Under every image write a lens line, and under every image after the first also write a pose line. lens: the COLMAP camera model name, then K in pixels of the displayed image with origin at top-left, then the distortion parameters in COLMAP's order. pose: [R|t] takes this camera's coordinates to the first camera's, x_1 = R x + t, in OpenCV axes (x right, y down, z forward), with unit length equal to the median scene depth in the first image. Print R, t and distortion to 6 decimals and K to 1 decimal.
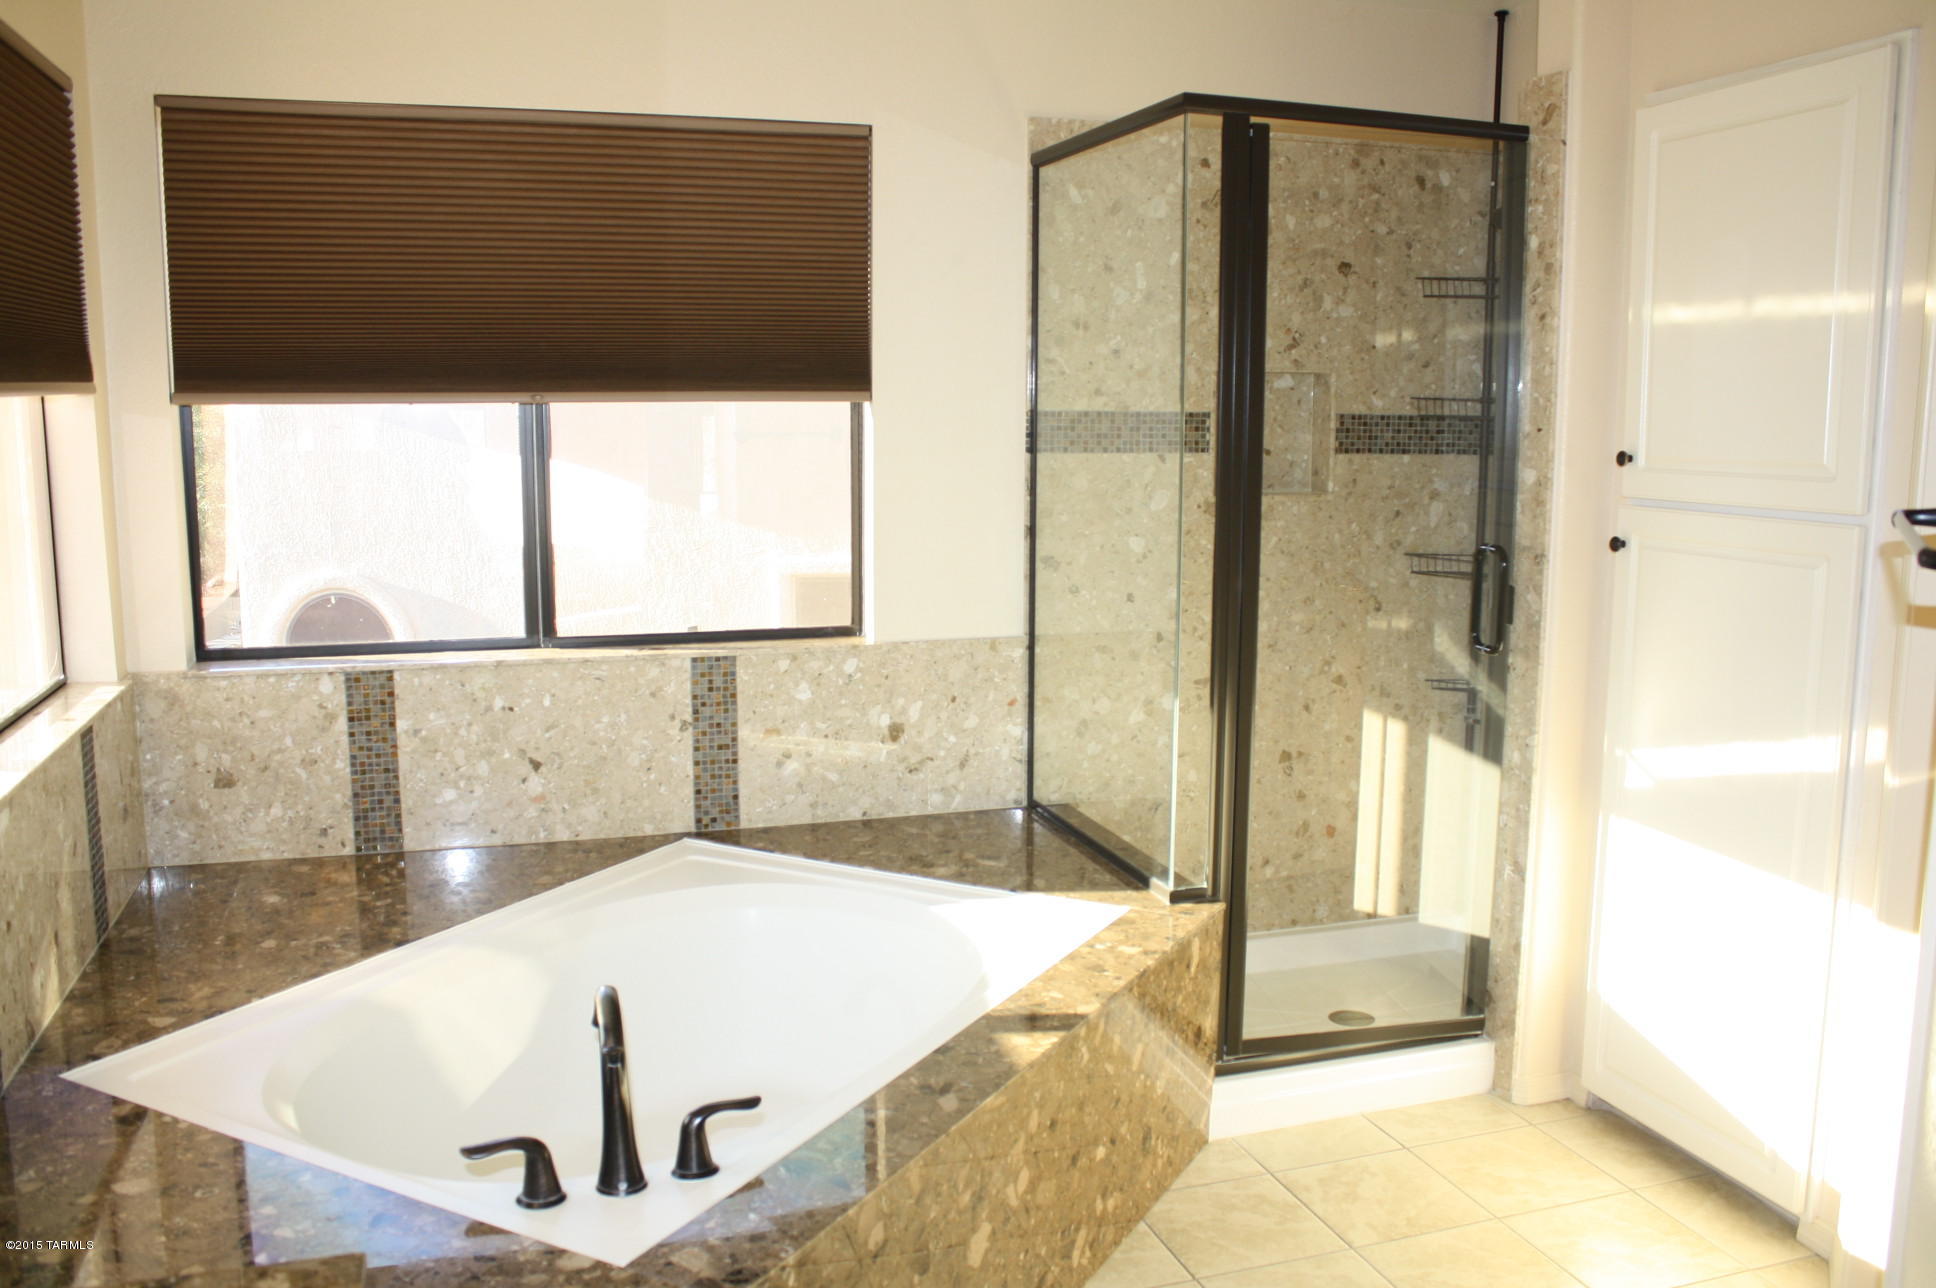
lens RADIAL K [[1623.1, 0, 970.9], [0, 1623.1, 672.7], [0, 0, 1]] dist [-0.164243, 0.148925]
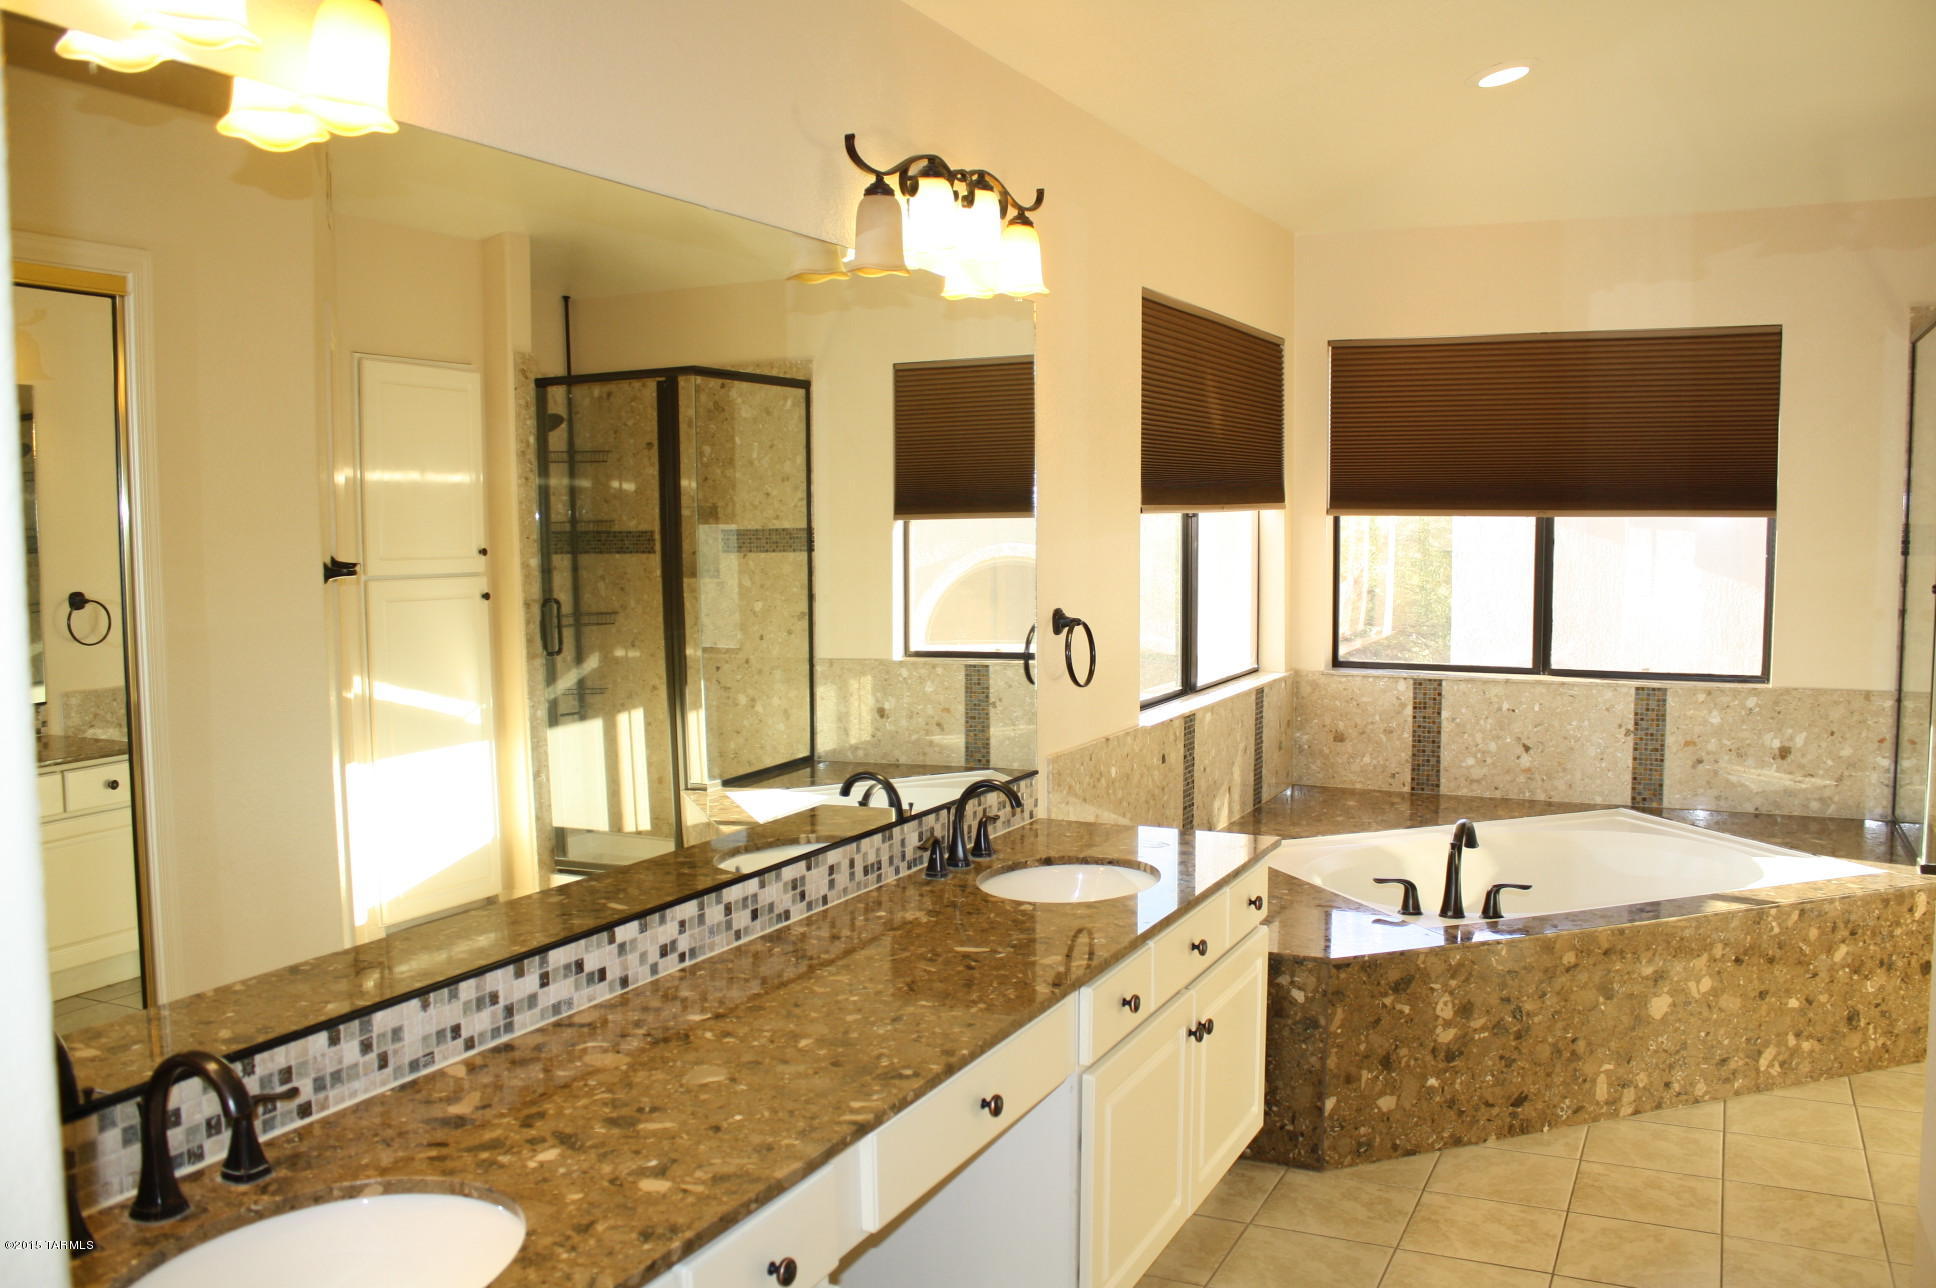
lens RADIAL K [[1623.1, 0, 970.9], [0, 1623.1, 672.7], [0, 0, 1]] dist [-0.164243, 0.148925]
pose [[0.724393, 0.057083, -0.687020, 0.392340], [-0.102490, 0.994409, -0.025442, 0.078644], [0.681726, 0.088842, 0.726193, -0.490613]]
